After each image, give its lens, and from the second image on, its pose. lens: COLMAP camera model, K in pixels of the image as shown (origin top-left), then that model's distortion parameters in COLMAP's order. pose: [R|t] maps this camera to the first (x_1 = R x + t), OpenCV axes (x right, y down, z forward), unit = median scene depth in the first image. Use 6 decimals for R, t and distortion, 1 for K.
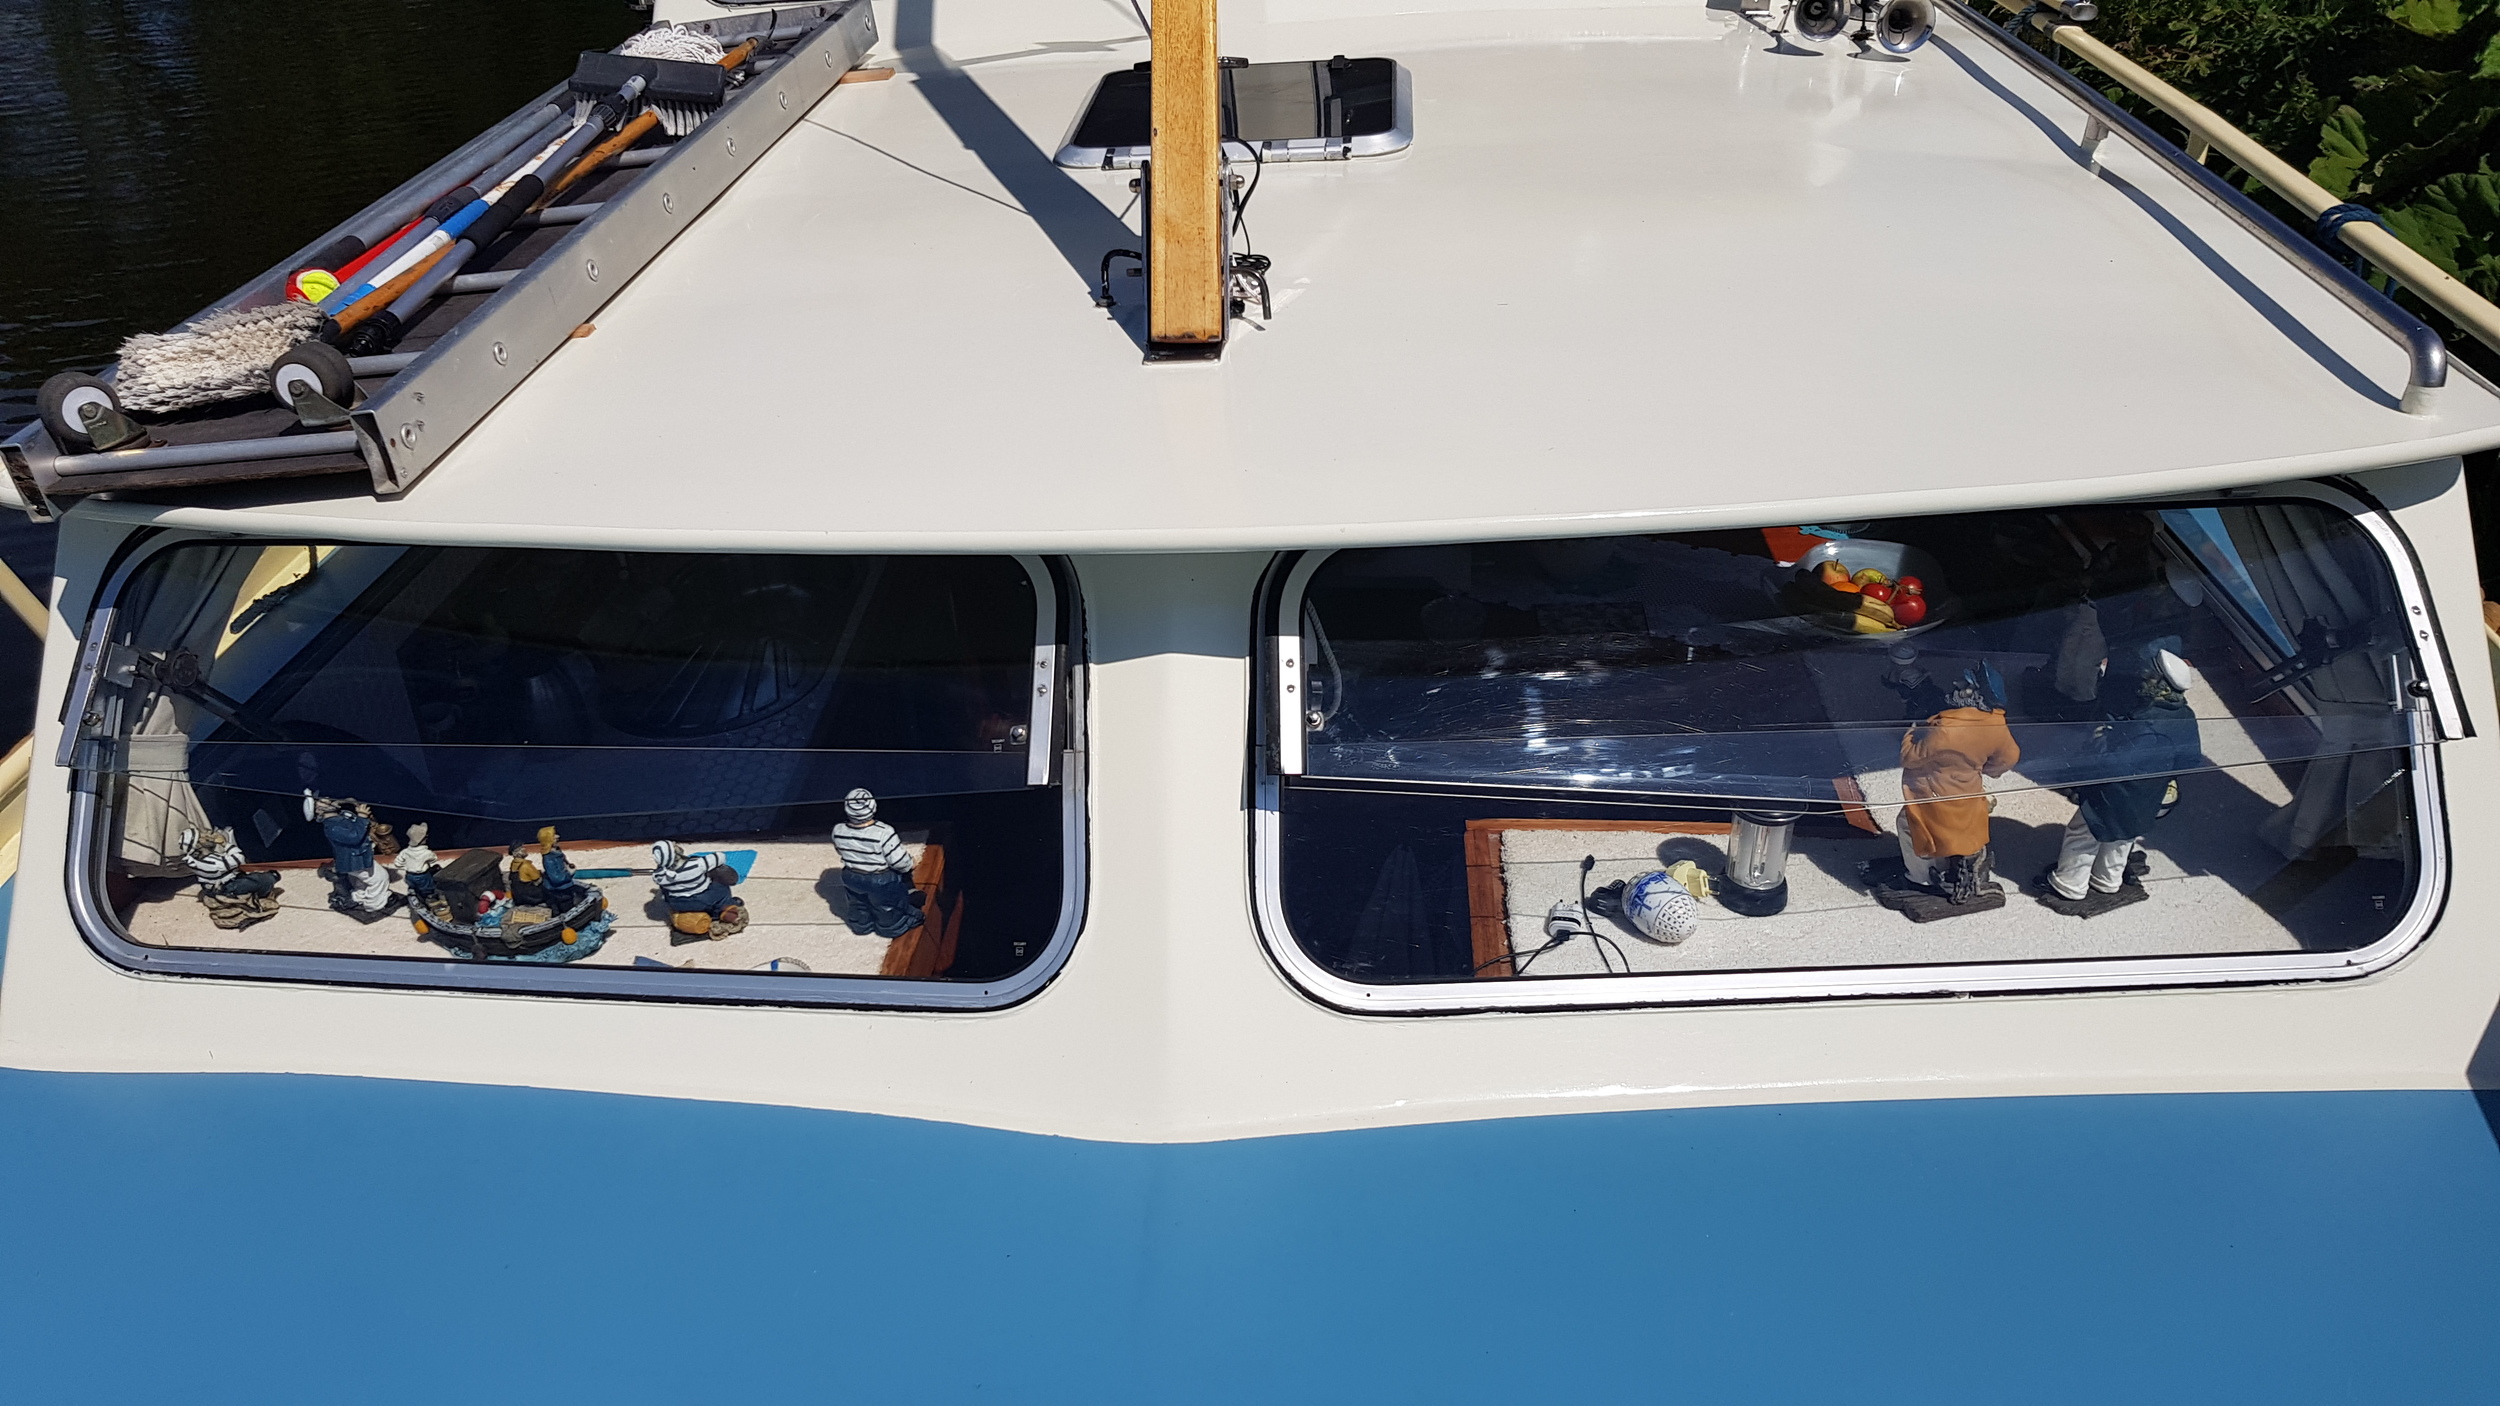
lens RADIAL K [[1965.5, 0, 1245.2], [0, 1965.5, 707.1], [0, 0, 1]] dist [0.050695, -0.049288]
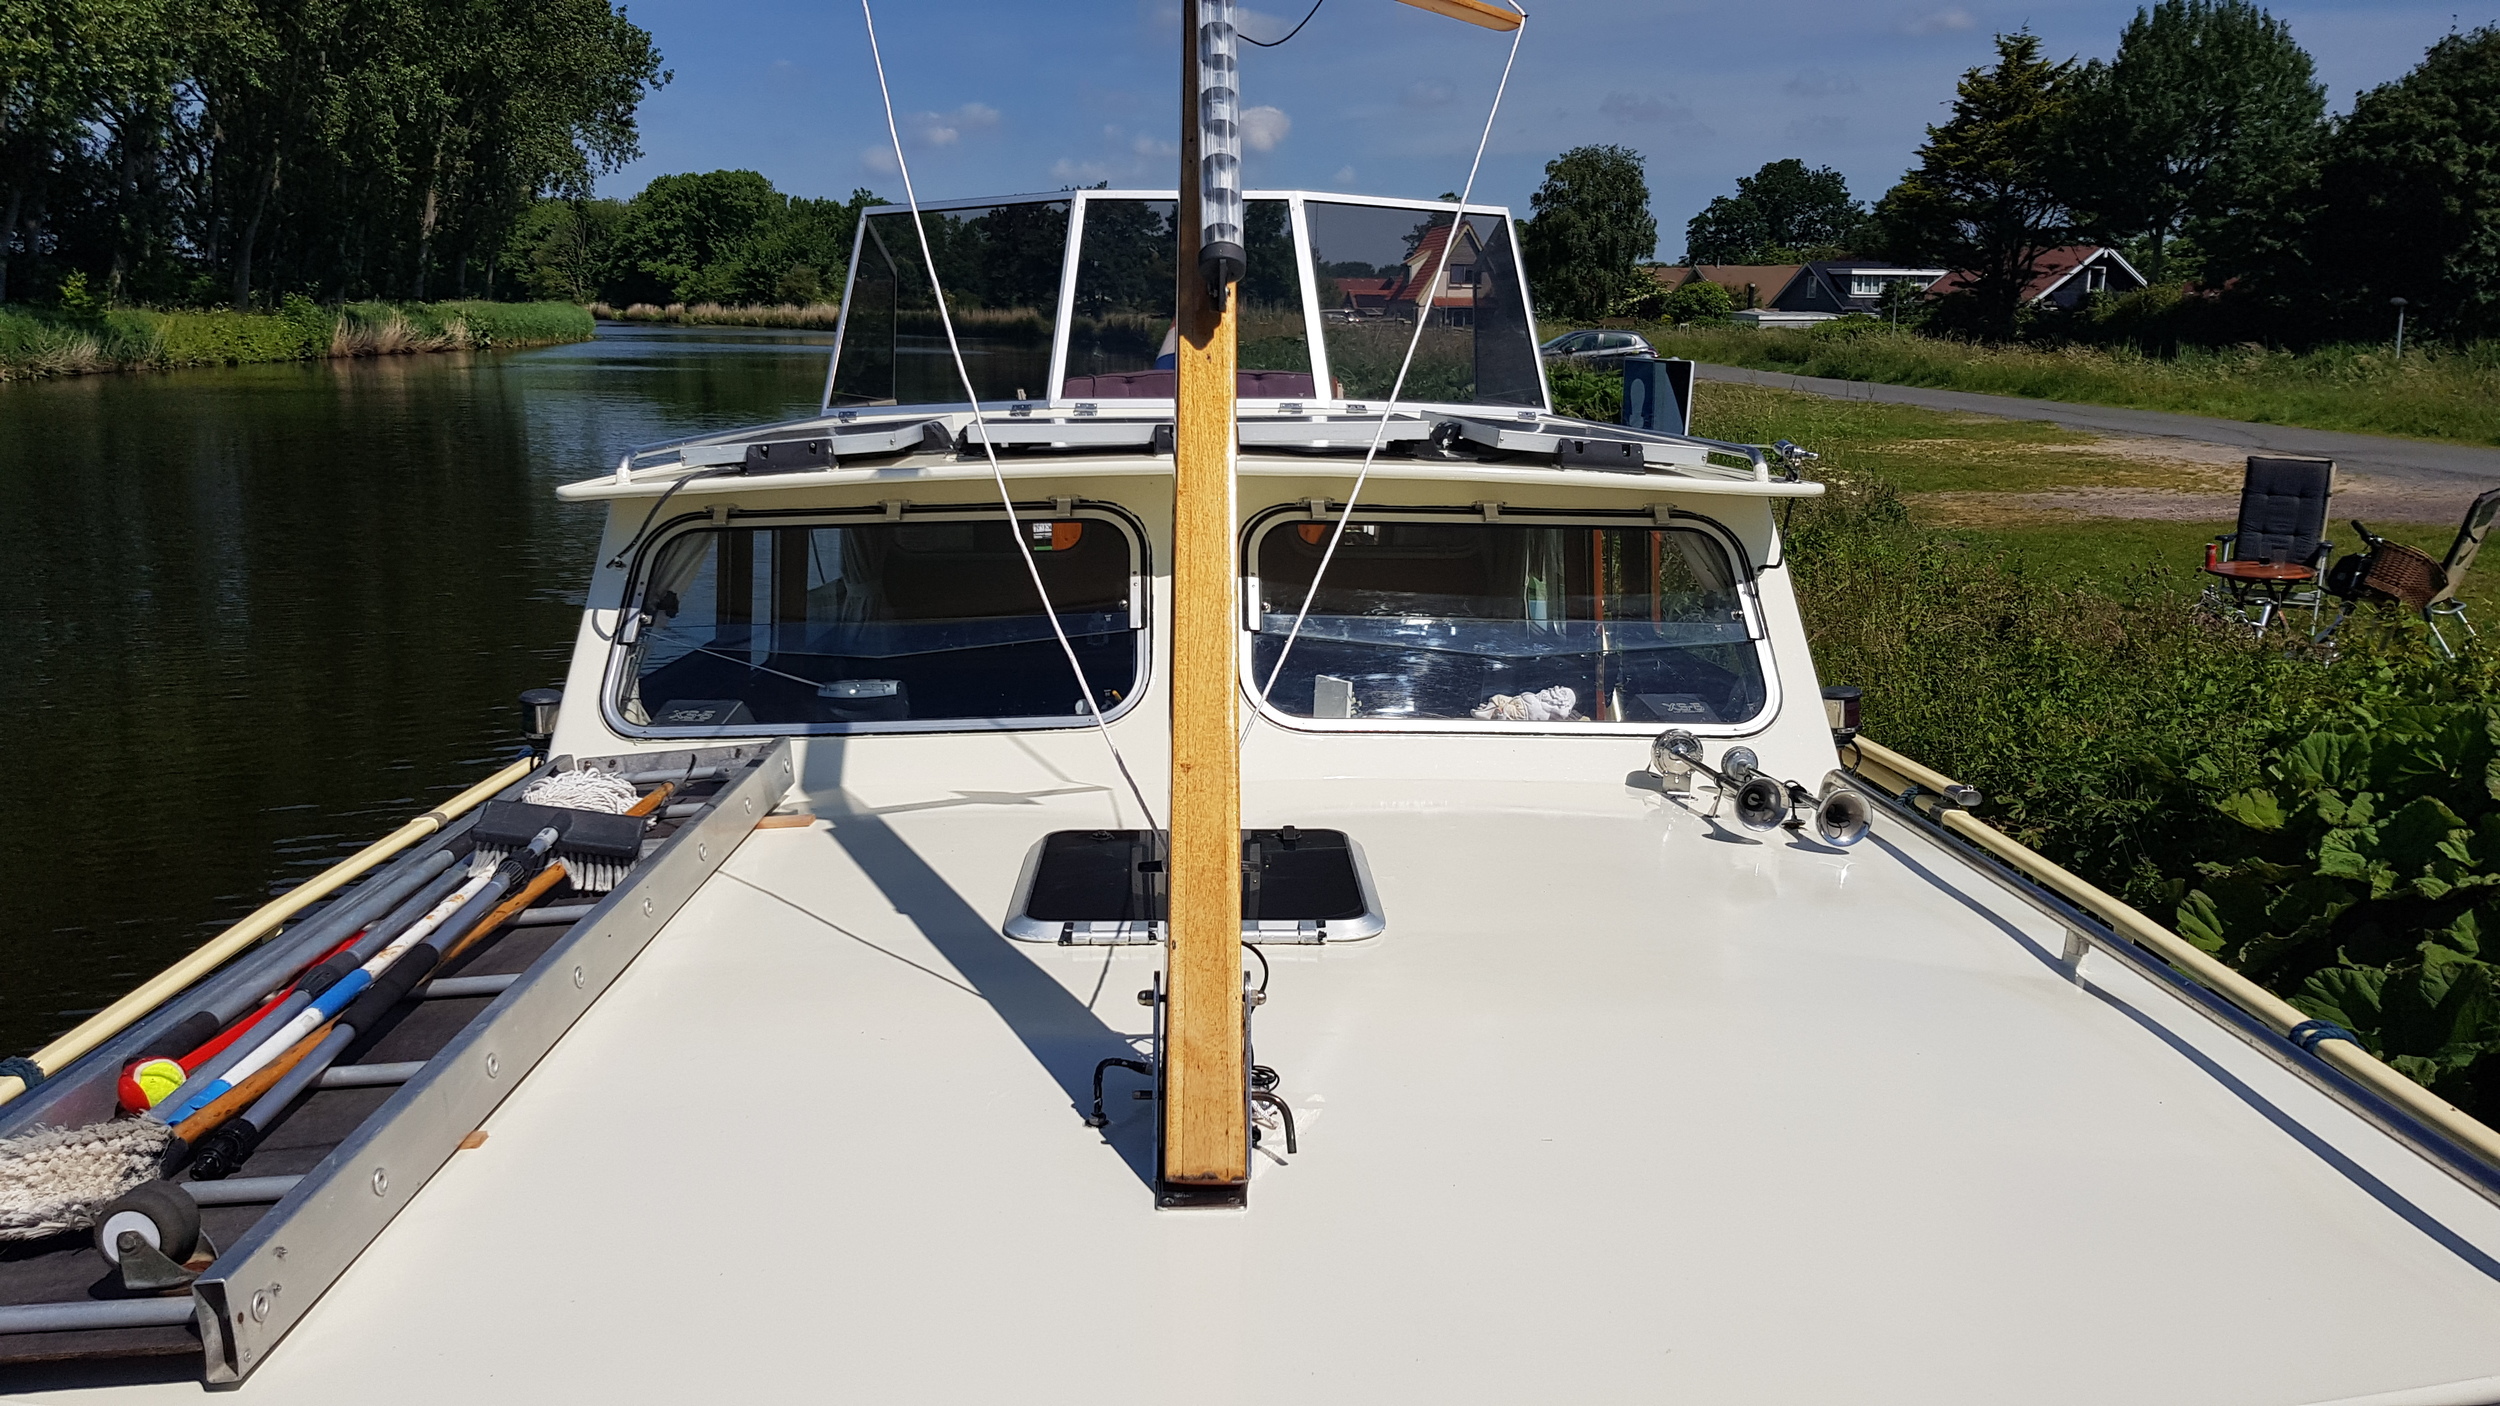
lens RADIAL K [[1878.1, 0, 1183.1], [0, 1878.1, 695.2], [0, 0, 1]] dist [0.044382, -0.081645]
pose [[0.993790, 0.044790, 0.101858, -0.114001], [-0.009405, 0.945942, -0.324200, -0.102349], [-0.110873, 0.321229, 0.940489, 0.131606]]
